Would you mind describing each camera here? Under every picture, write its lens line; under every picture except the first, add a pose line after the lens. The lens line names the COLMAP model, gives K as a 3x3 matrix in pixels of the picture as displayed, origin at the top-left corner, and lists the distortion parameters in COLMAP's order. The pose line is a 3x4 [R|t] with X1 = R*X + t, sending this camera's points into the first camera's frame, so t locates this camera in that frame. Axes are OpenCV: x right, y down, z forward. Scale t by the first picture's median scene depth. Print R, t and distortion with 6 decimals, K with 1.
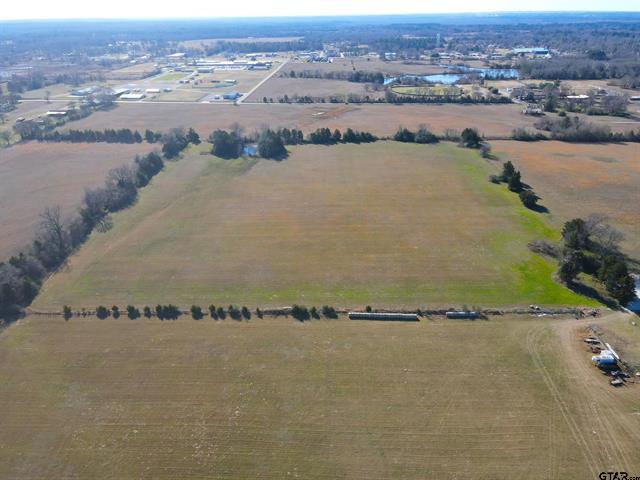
lens RADIAL K [[466.8, 0, 317.2], [0, 466.8, 239.7], [0, 0, 1]] dist [0.024978, -0.010970]
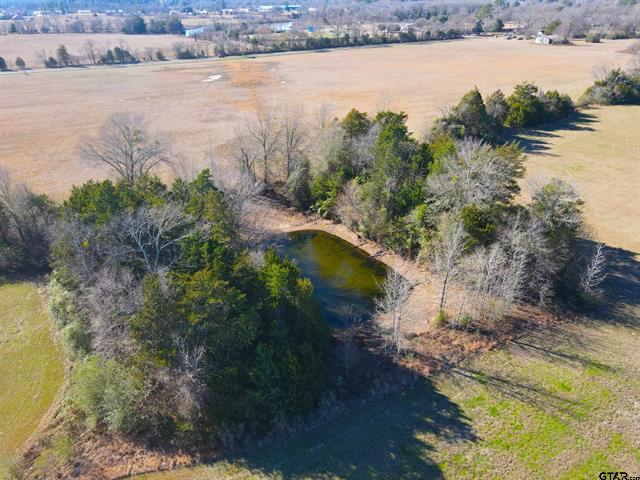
lens RADIAL K [[466.8, 0, 314.8], [0, 466.8, 234.2], [0, 0, 1]] dist [0.024978, -0.010970]
pose [[0.796229, -0.268467, 0.542167, -0.221460], [0.258556, 0.961190, 0.096241, -0.208939], [-0.546963, 0.063551, 0.834741, 0.827924]]
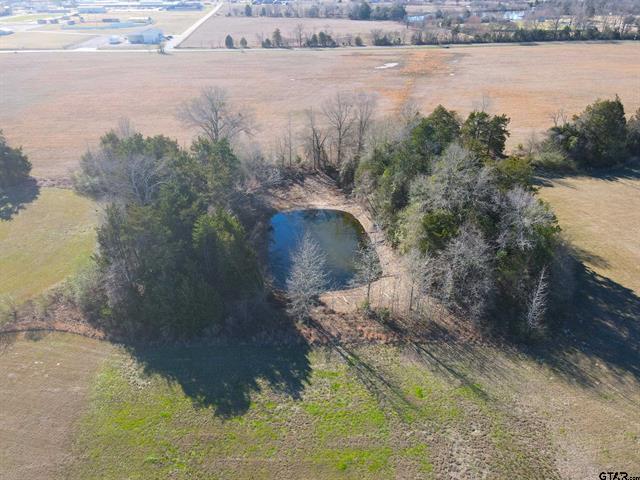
lens RADIAL K [[466.8, 0, 318.2], [0, 466.8, 238.3], [0, 0, 1]] dist [0.024978, -0.010970]
pose [[0.984211, -0.079447, 0.158168, -0.166181], [0.071298, 0.995851, 0.056552, -0.194148], [-0.162004, -0.044382, 0.985791, 0.788588]]
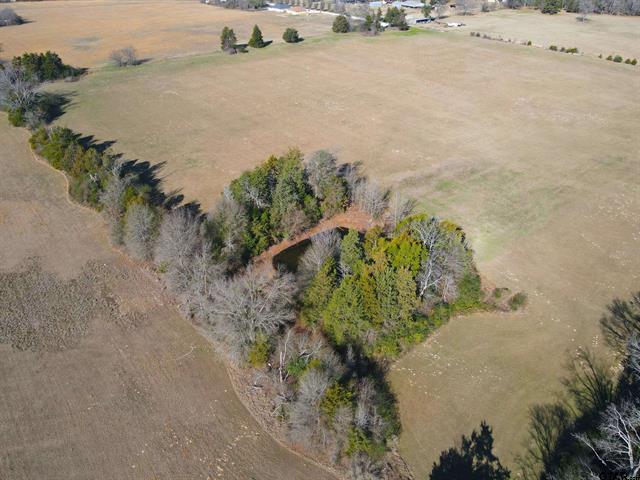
lens RADIAL K [[466.8, 0, 319.1], [0, 466.8, 240.2], [0, 0, 1]] dist [0.024978, -0.010970]
pose [[-0.675142, -0.392295, 0.624731, -0.289134], [0.323635, 0.603513, 0.728720, -0.370849], [-0.662906, 0.694174, -0.280496, 1.021578]]
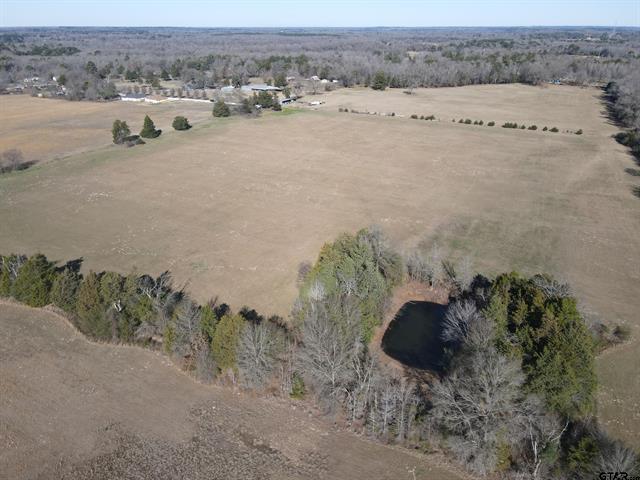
lens RADIAL K [[466.8, 0, 319.3], [0, 466.8, 239.8], [0, 0, 1]] dist [0.024978, -0.010970]
pose [[-0.908182, -0.159367, 0.387050, -0.174053], [0.192708, 0.661664, 0.724613, -0.400520], [-0.371577, 0.732668, -0.570200, 1.078354]]
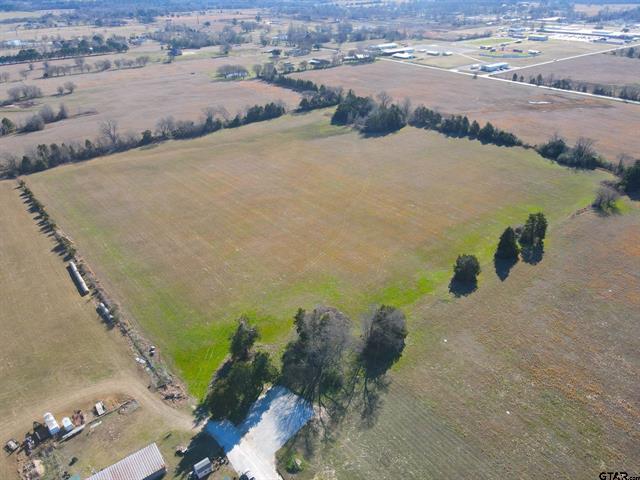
lens RADIAL K [[466.8, 0, 317.5], [0, 466.8, 242.0], [0, 0, 1]] dist [0.024978, -0.010970]
pose [[0.655495, 0.374726, -0.655673, 0.465252], [-0.326269, 0.923523, 0.201625, -0.117643], [0.681084, 0.081762, 0.727626, 0.252198]]
